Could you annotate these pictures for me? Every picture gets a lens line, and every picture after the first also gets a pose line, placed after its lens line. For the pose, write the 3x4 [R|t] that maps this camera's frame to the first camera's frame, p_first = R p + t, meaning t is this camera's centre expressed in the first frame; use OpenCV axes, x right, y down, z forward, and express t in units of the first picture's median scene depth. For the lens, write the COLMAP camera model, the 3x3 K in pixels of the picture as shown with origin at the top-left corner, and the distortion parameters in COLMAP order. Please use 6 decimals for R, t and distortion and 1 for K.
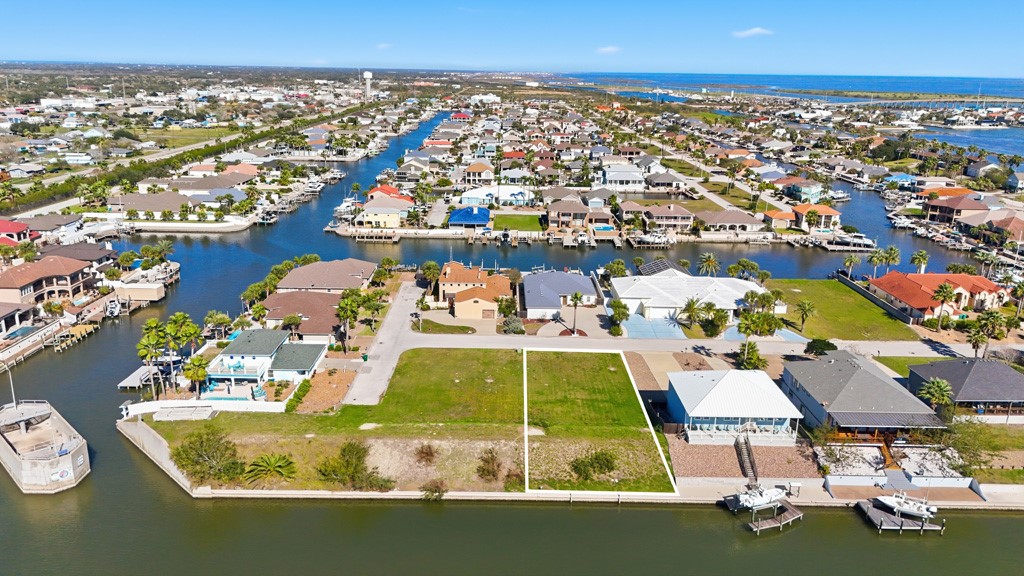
lens RADIAL K [[742.0, 0, 512.0], [0, 742.0, 288.0], [0, 0, 1]] dist [0.113339, -0.172121]
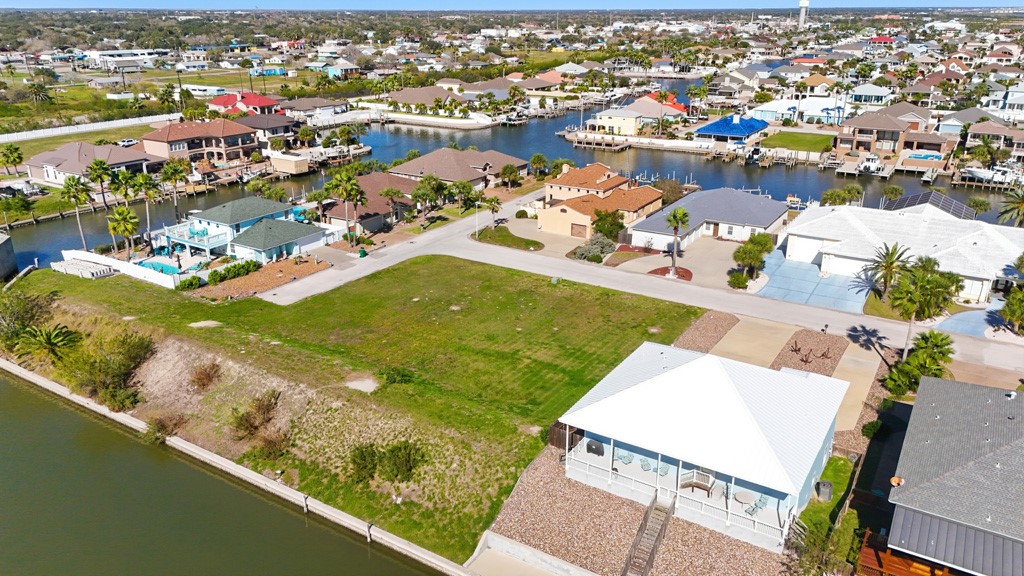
lens RADIAL K [[748.1, 0, 512.0], [0, 748.1, 288.0], [0, 0, 1]] dist [0.079848, -0.092330]
pose [[0.844195, 0.169835, -0.508420, 0.304178], [-0.134836, 0.985264, 0.105237, 0.024495], [0.518801, -0.020287, 0.854654, 0.382384]]
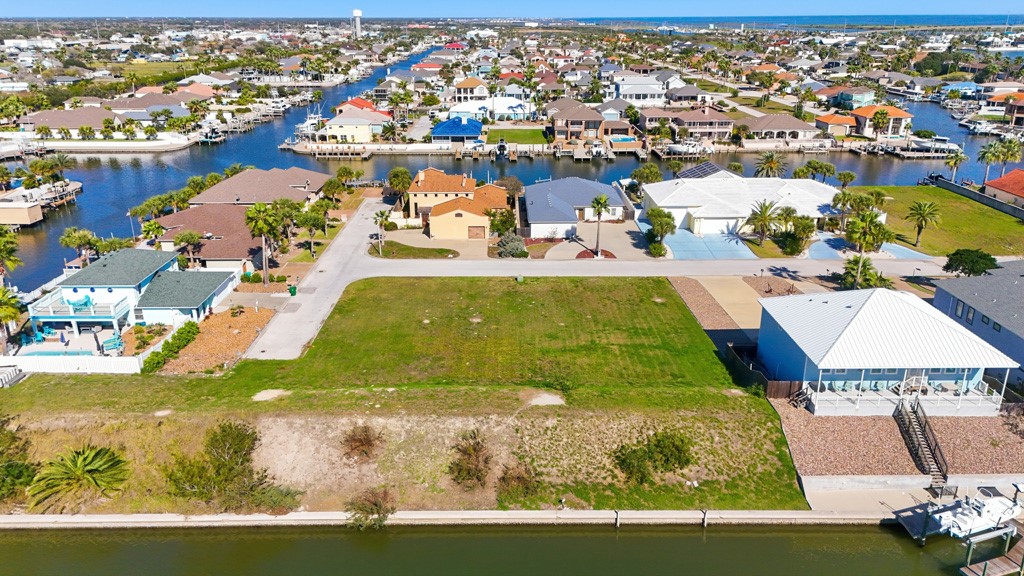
lens RADIAL K [[748.1, 0, 512.0], [0, 748.1, 288.0], [0, 0, 1]] dist [0.079848, -0.092330]
pose [[0.999819, -0.018668, -0.003694, 0.004122], [0.018865, 0.997816, 0.063304, 0.047079], [0.002504, -0.063362, 0.997987, 0.291330]]
